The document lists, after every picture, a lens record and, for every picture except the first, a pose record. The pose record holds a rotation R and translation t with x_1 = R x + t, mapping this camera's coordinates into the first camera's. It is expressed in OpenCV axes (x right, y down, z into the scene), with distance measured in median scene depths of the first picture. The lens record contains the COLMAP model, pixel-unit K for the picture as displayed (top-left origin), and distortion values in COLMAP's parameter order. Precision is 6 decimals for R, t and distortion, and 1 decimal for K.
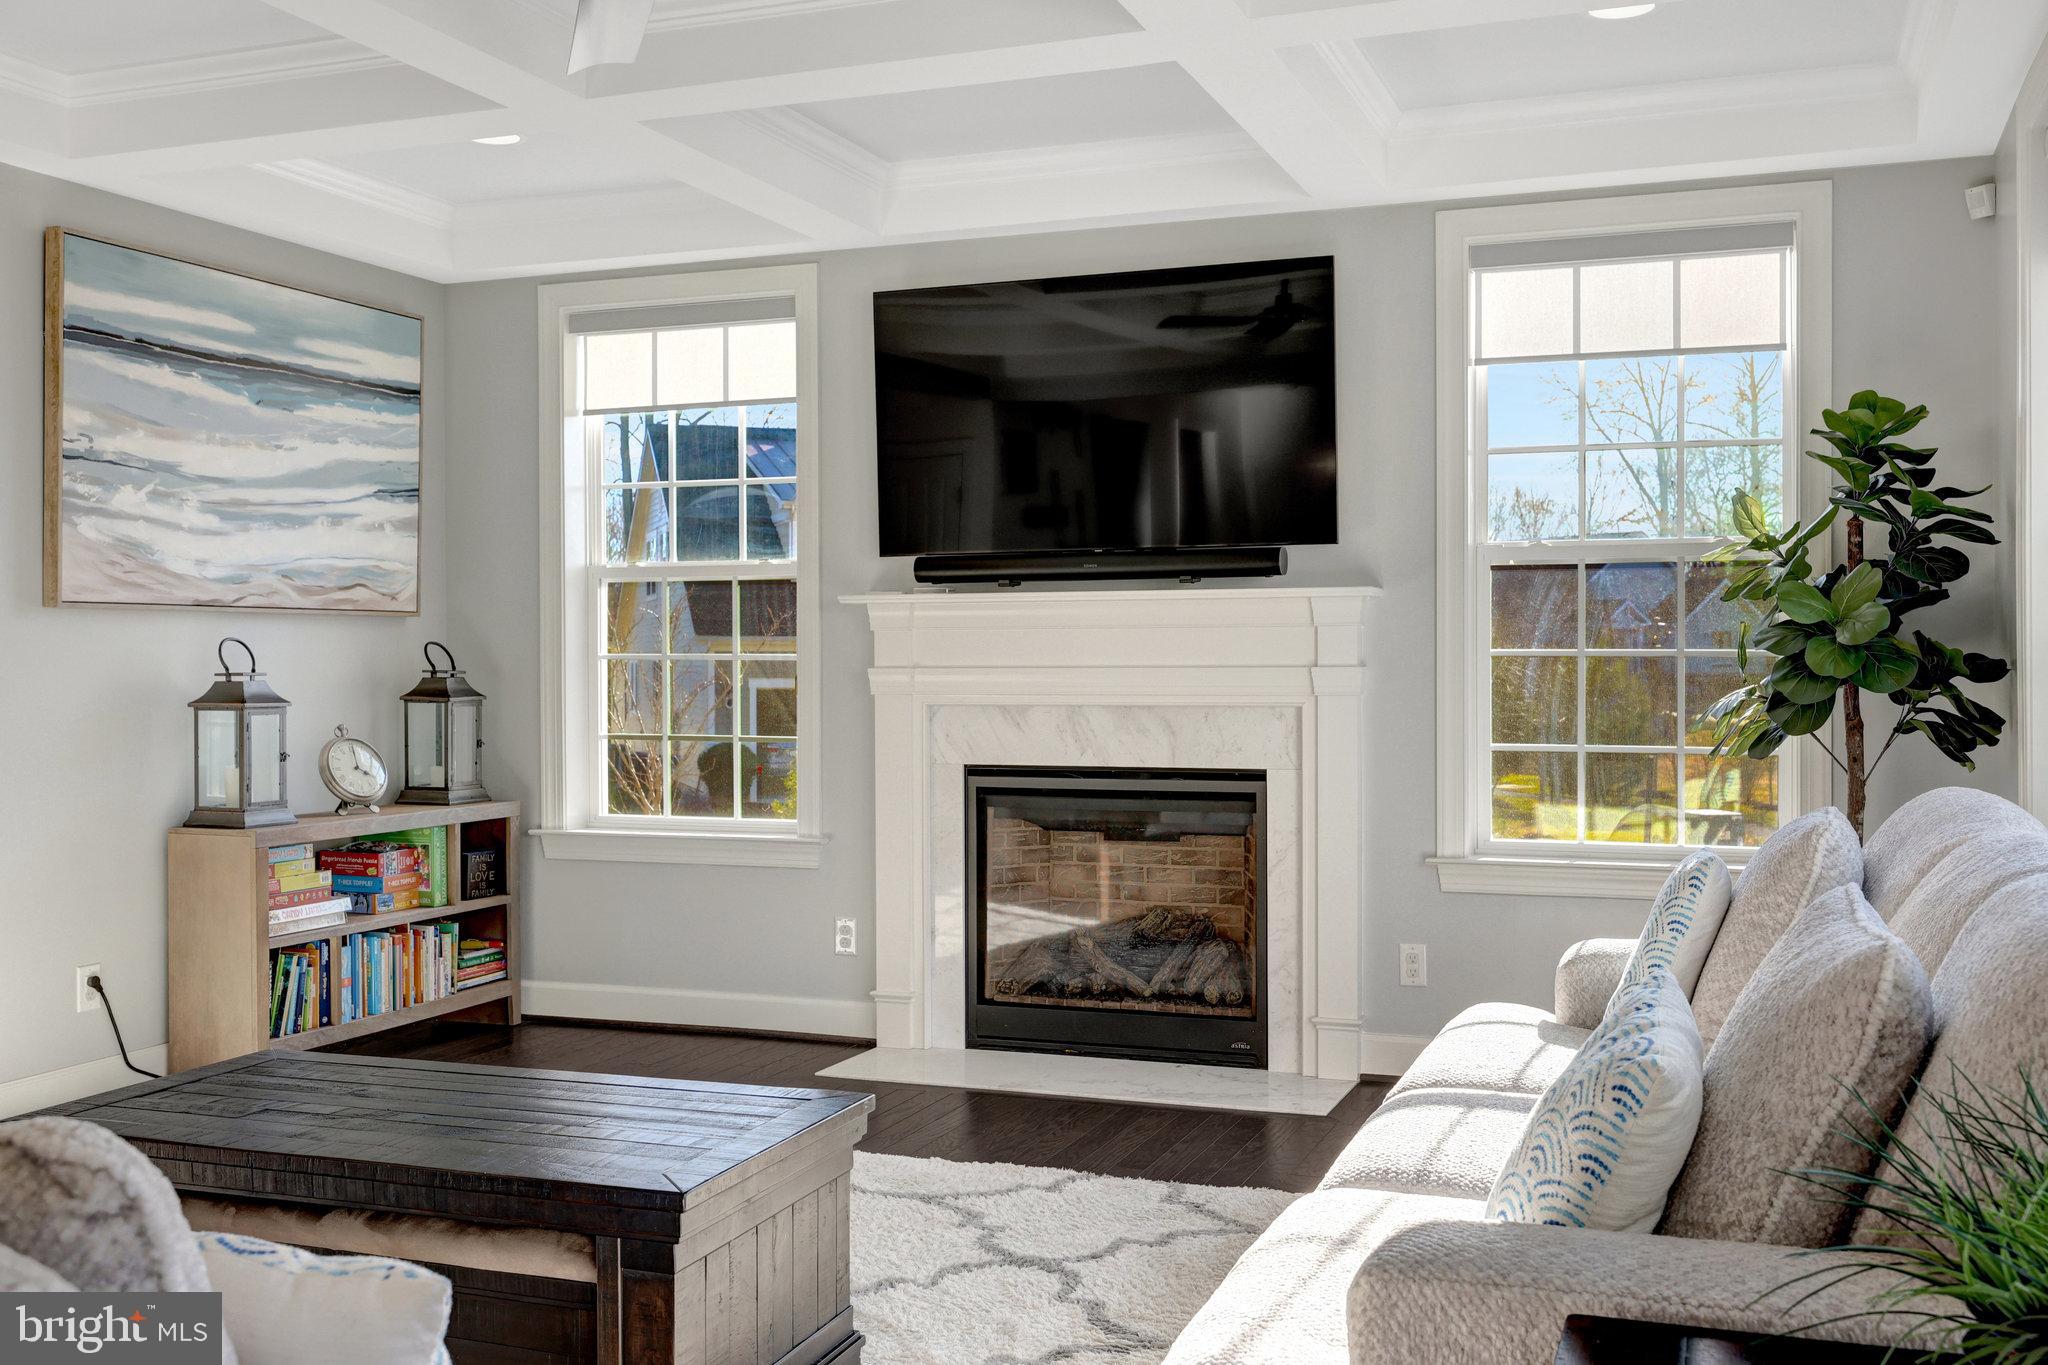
lens RADIAL K [[1981.0, 0, 1015.4], [0, 1981.0, 675.5], [0, 0, 1]] dist [0.000527, 0.000000]
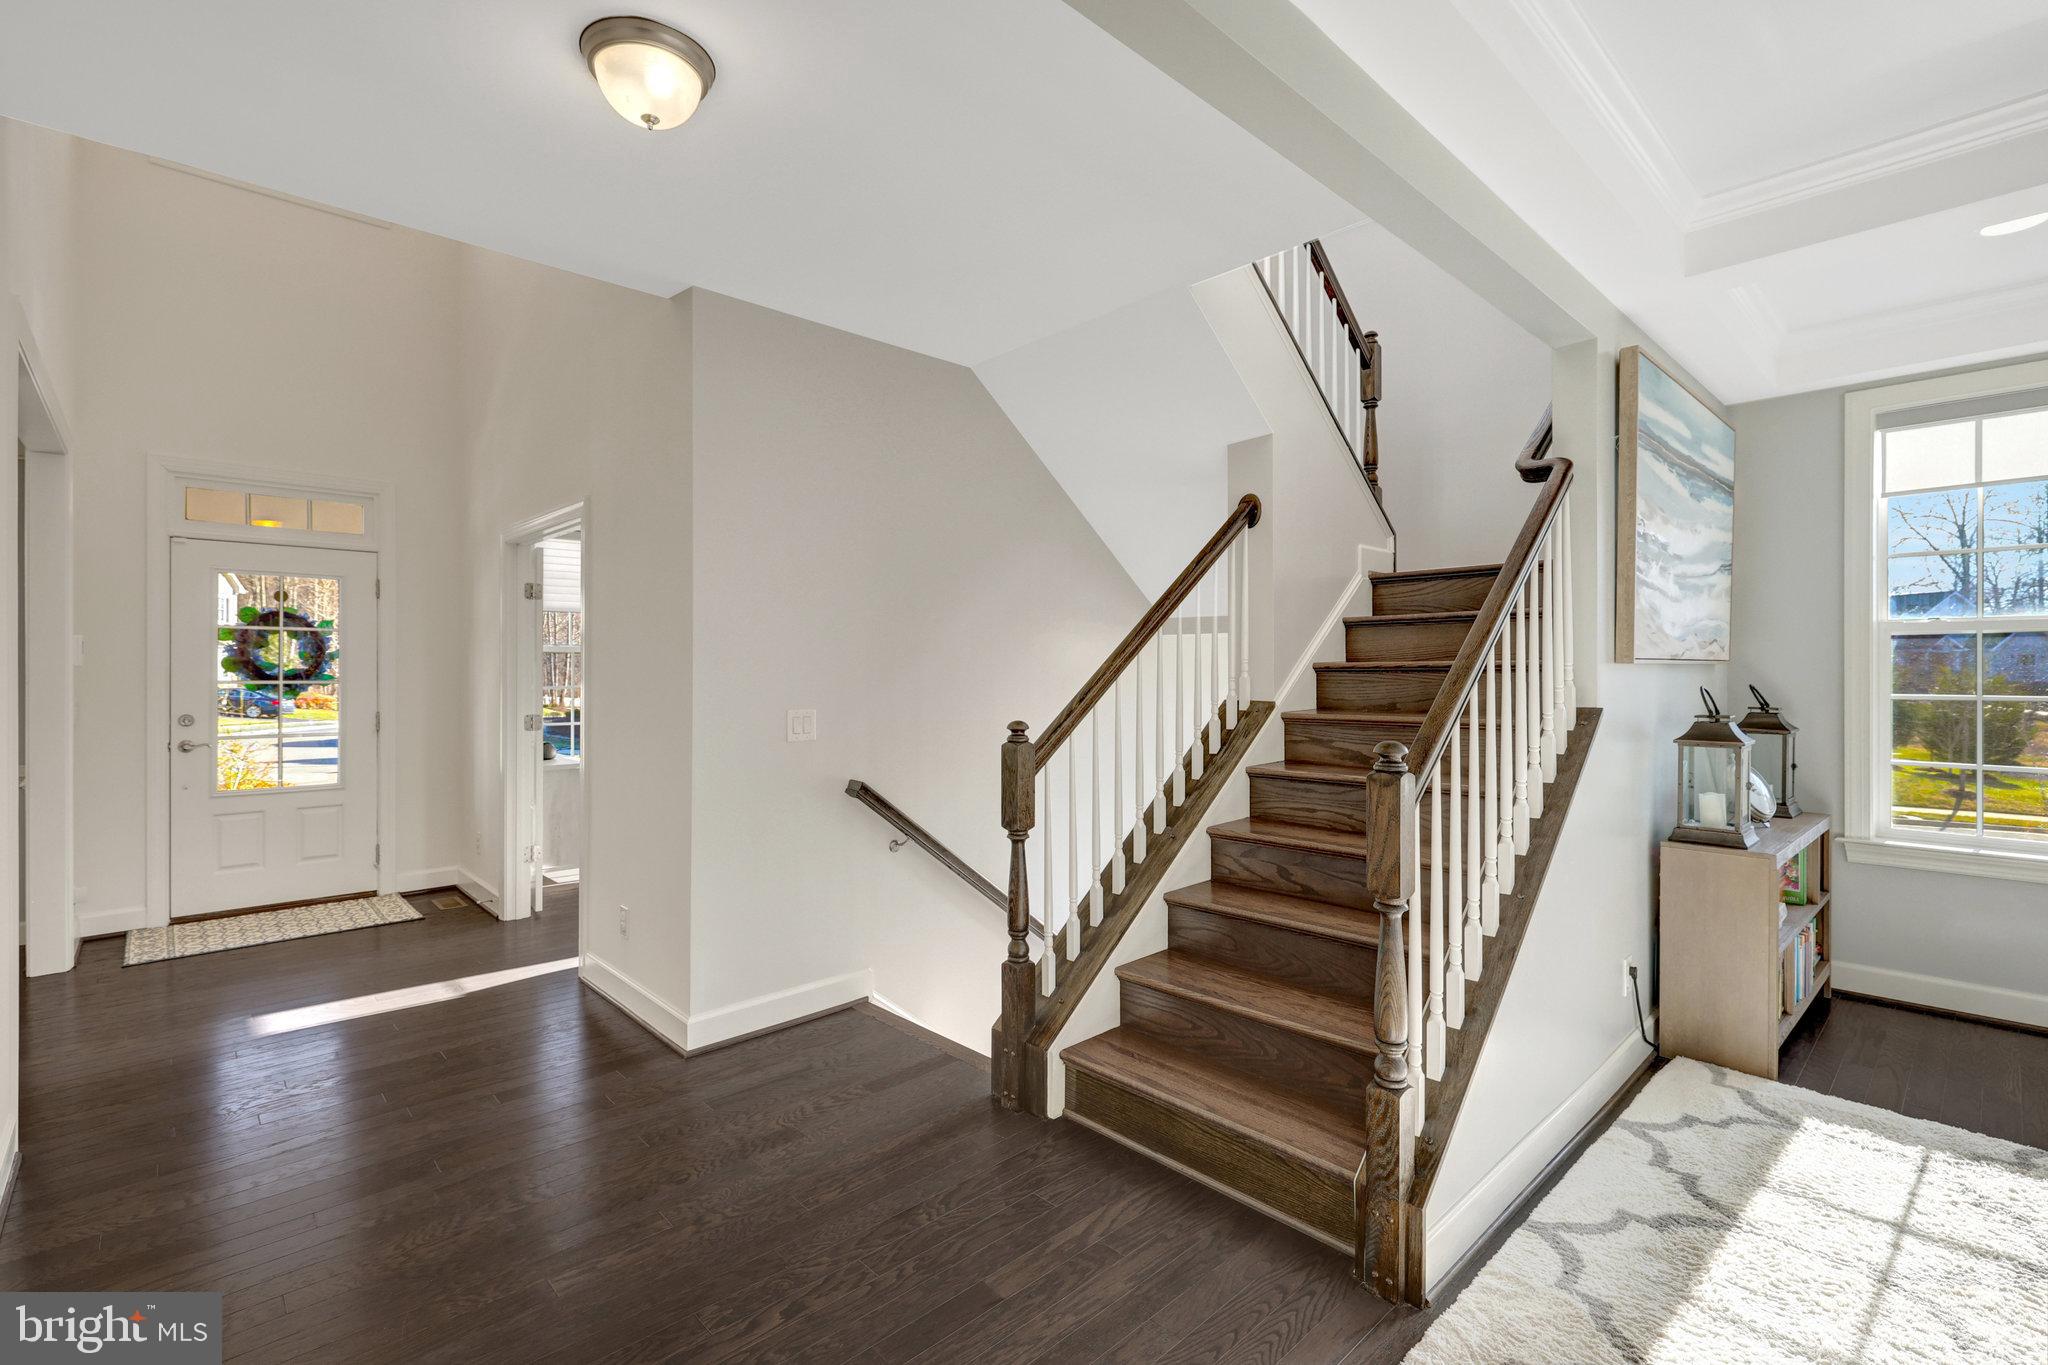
lens RADIAL K [[904.8, 0, 1013.5], [0, 904.8, 677.9], [0, 0, 1]] dist [0.004877, -0.001341]
pose [[0.898228, 0.007818, -0.439461, -0.539942], [-0.006647, 0.999969, 0.004204, -0.024026], [0.439480, -0.000855, 0.898252, 0.319928]]
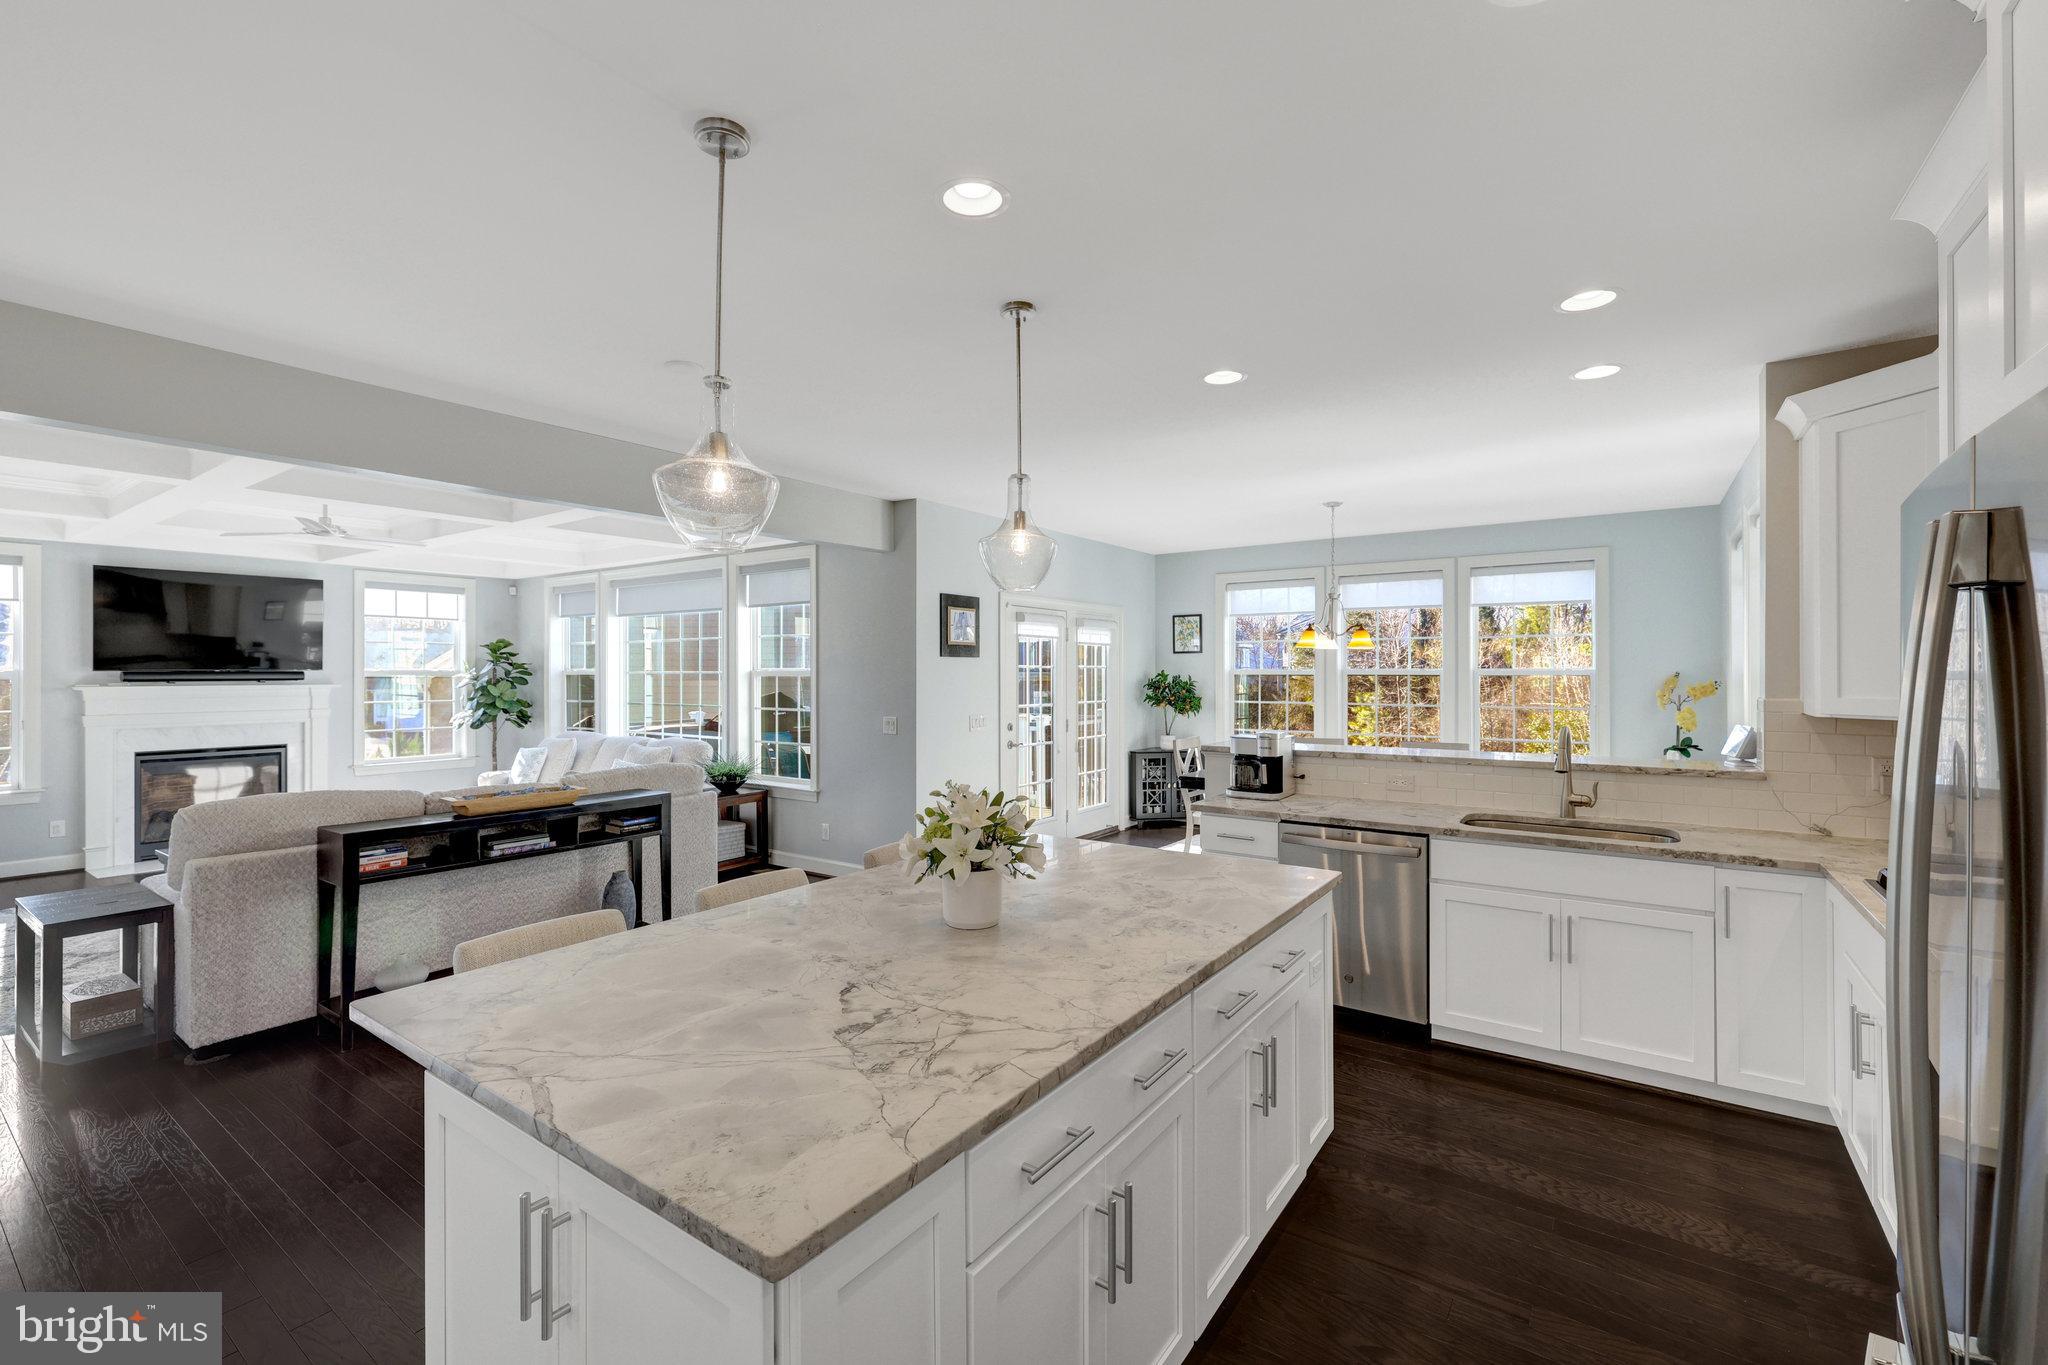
lens RADIAL K [[885.0, 0, 1024.8], [0, 885.0, 669.2], [0, 0, 1]] dist [-0.001094, 0.000763]
pose [[0.258557, 0.007330, 0.965968, -0.909788], [0.007471, 0.999926, -0.009588, -0.046170], [-0.965967, 0.009695, 0.258483, -0.445800]]
